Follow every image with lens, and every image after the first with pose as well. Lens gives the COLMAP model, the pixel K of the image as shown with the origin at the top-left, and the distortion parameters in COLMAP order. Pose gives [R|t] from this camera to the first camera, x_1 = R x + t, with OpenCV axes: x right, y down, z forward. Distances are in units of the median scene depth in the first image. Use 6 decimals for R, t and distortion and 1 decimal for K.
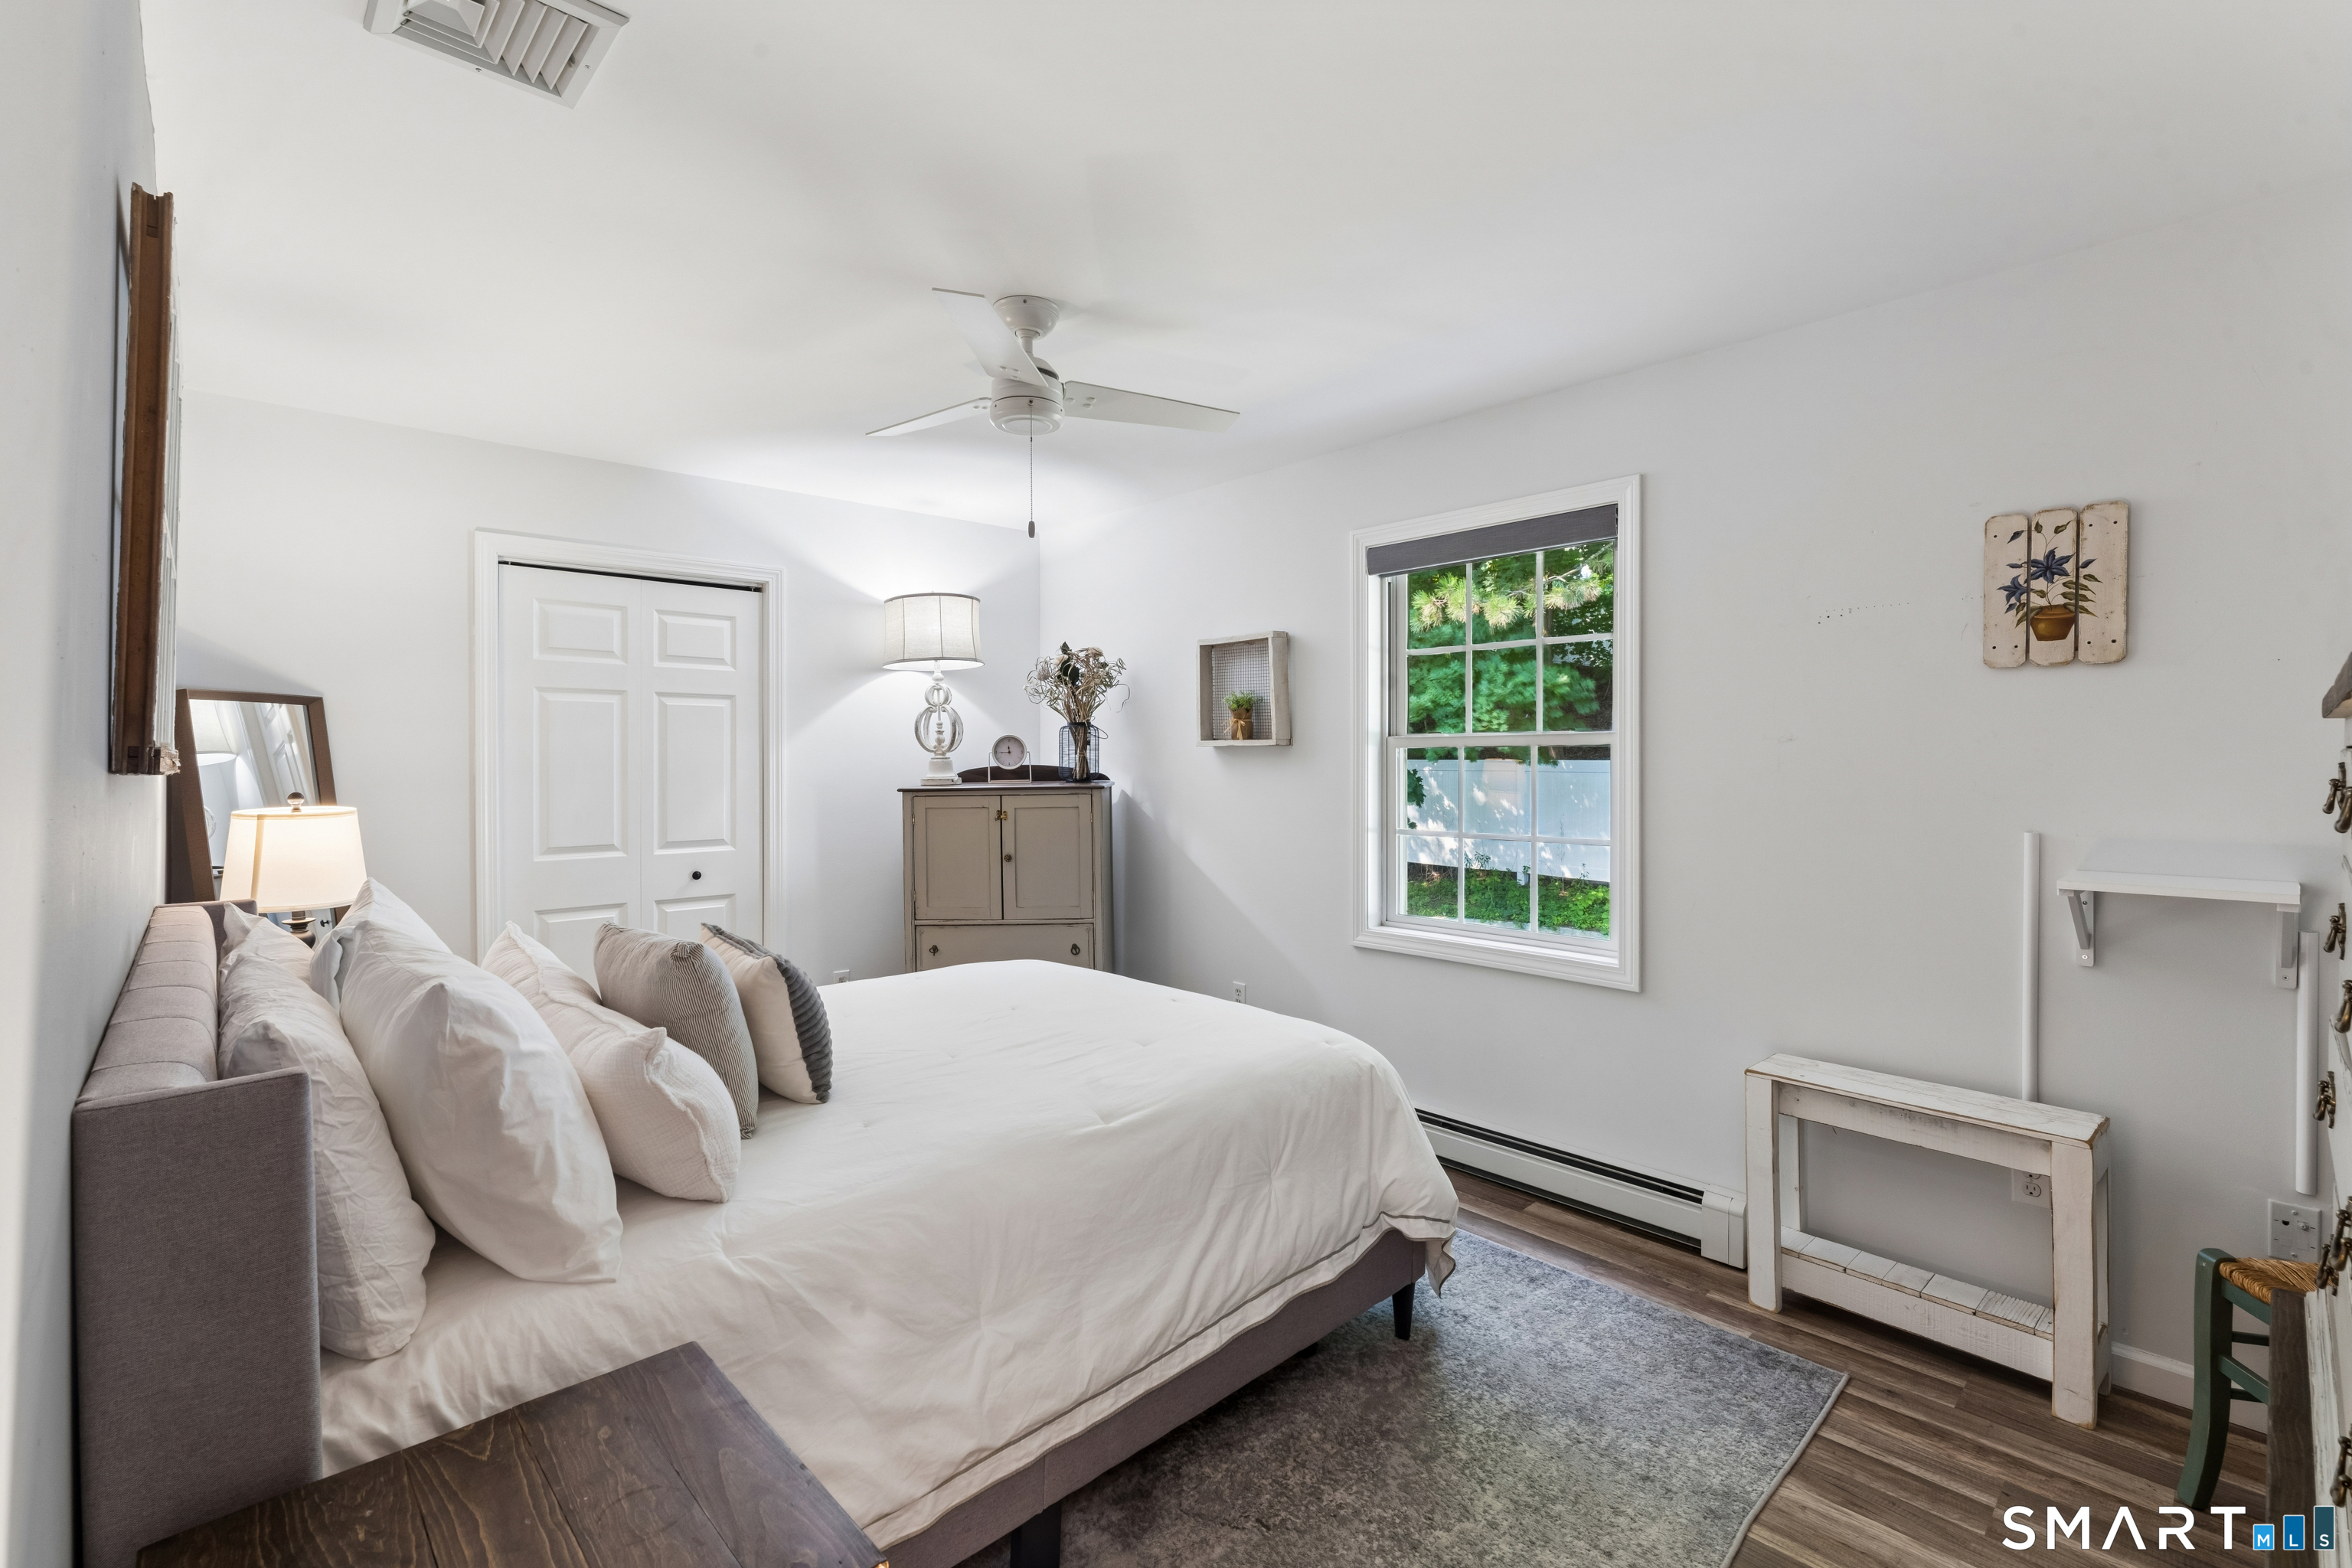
lens RADIAL K [[1027.3, 0, 1172.1], [0, 1027.3, 761.3], [0, 0, 1]] dist [-0.001676, -0.000172]
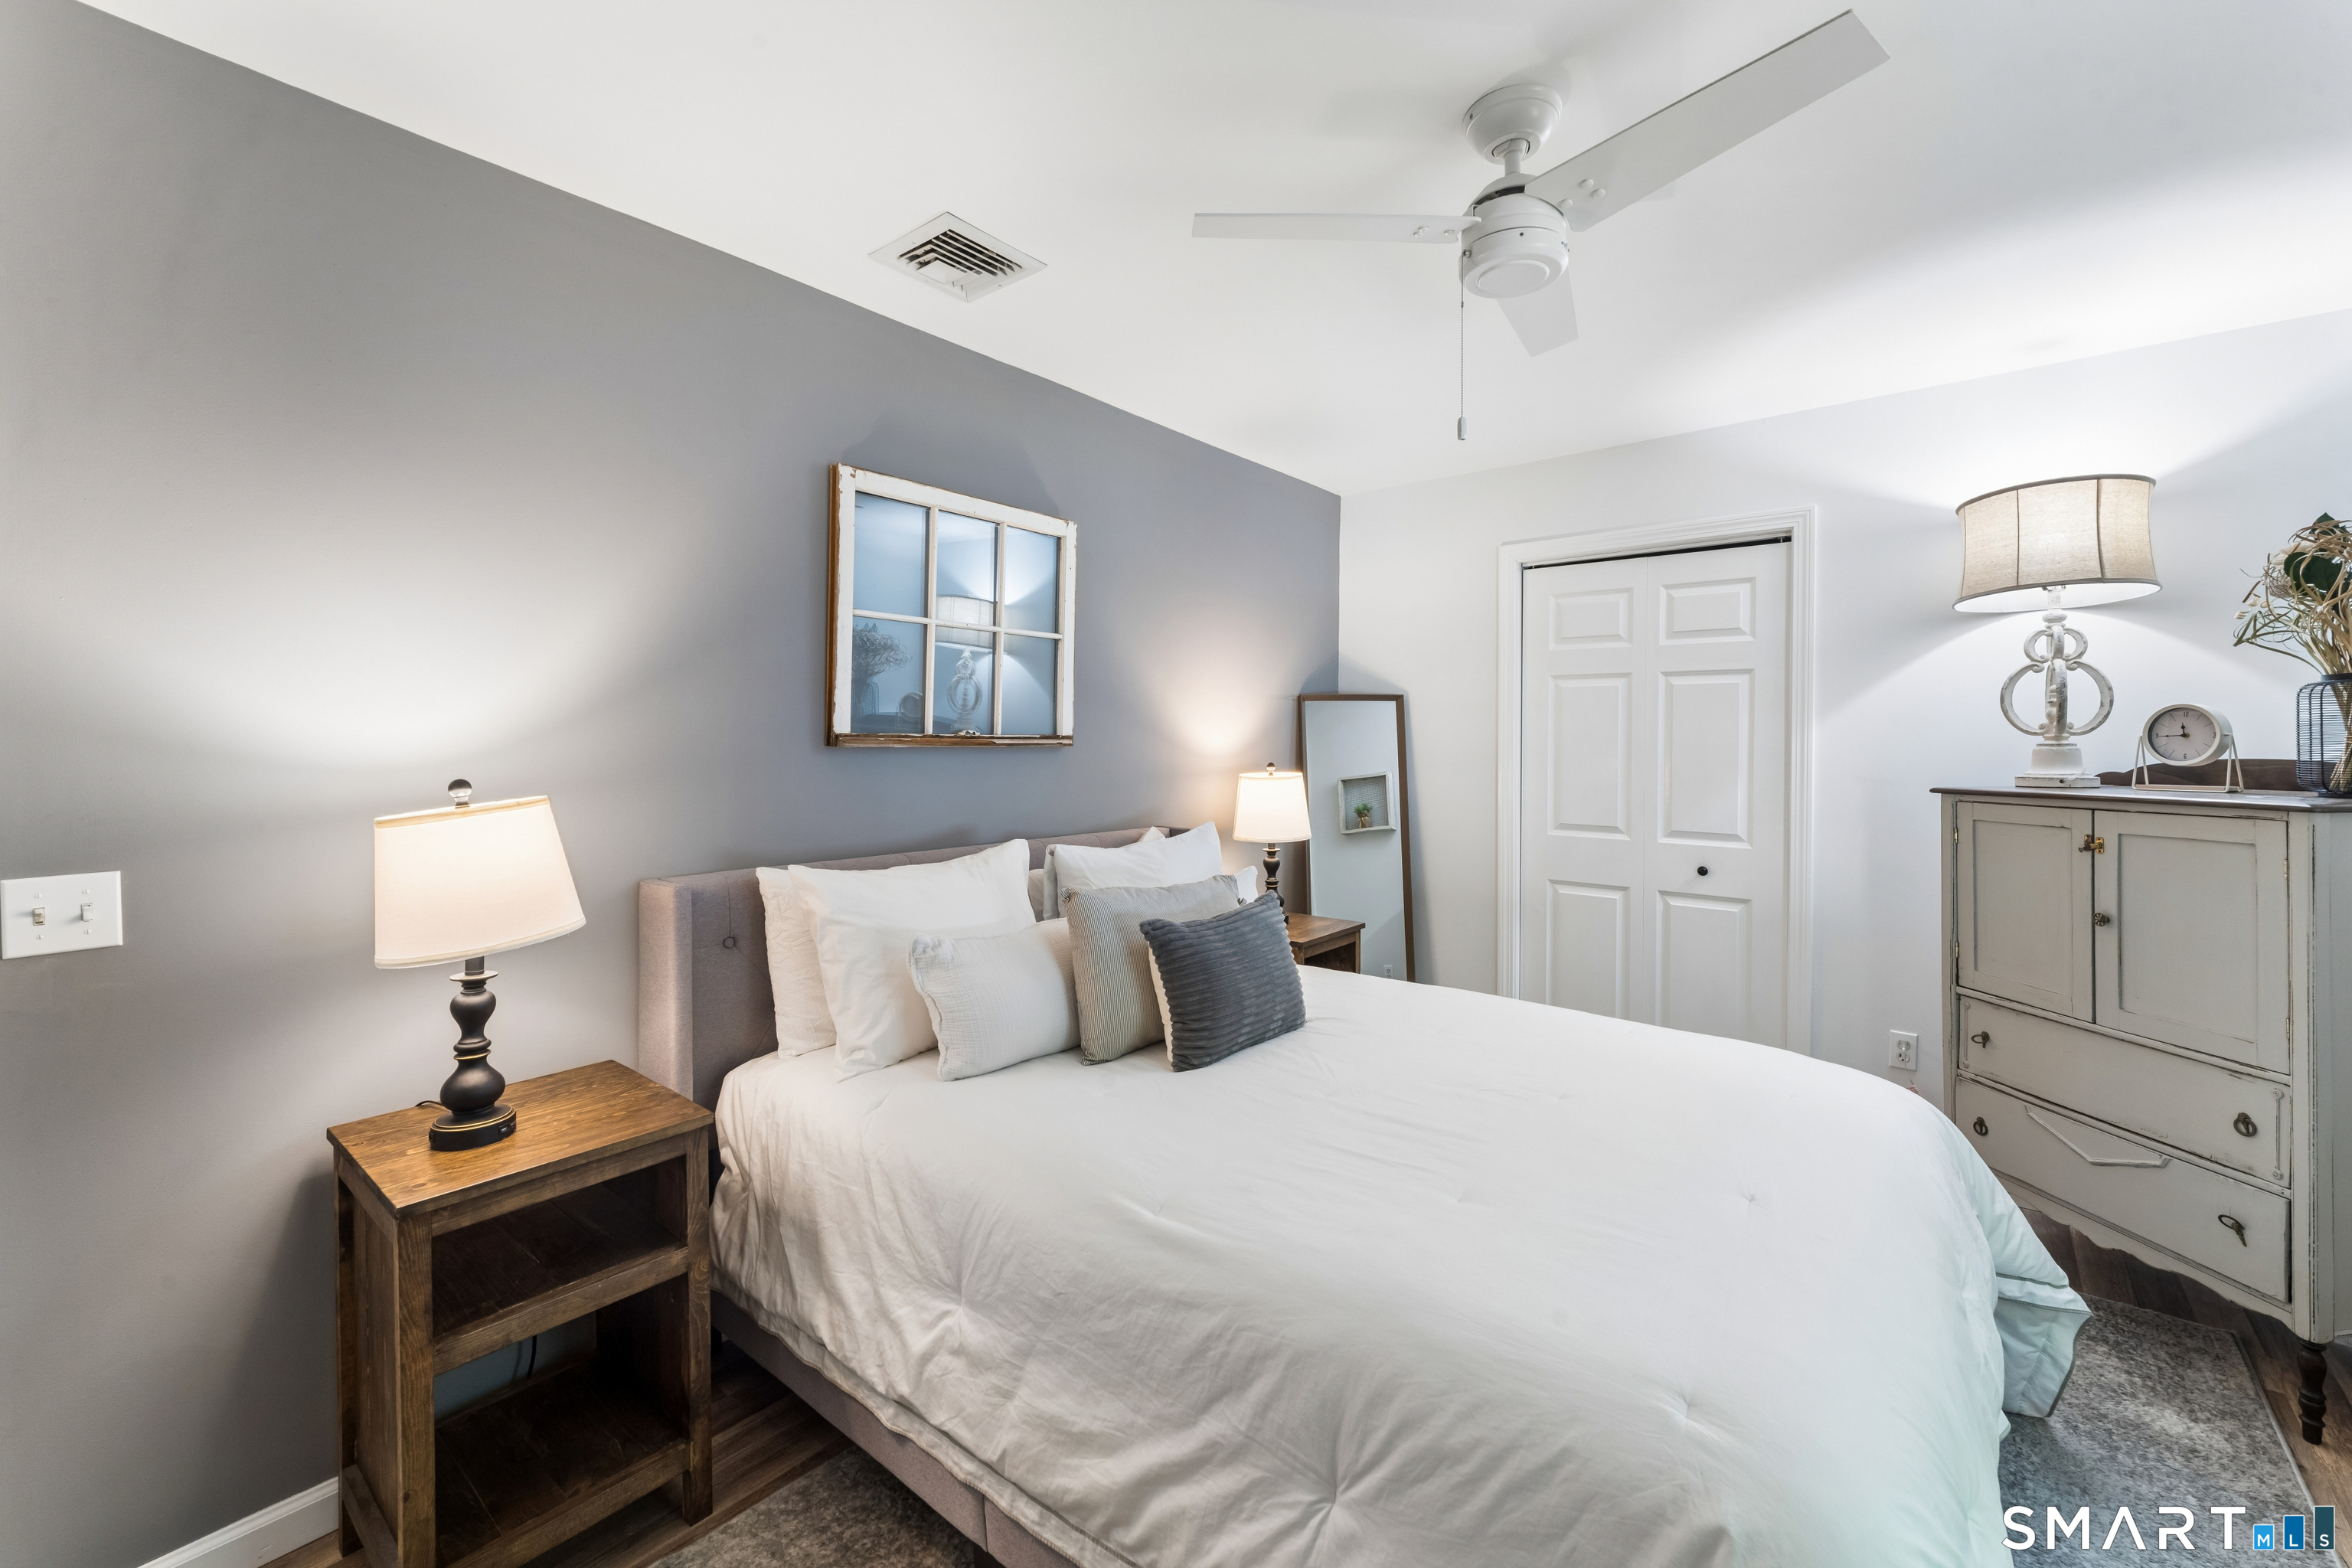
lens RADIAL K [[947.1, 0, 1175.5], [0, 947.1, 745.0], [0, 0, 1]] dist [-0.000514, -0.000940]
pose [[0.139880, 0.010518, -0.990113, 0.290403], [-0.008623, 0.999919, 0.009404, -0.003924], [0.990131, 0.007222, 0.139959, 0.410921]]
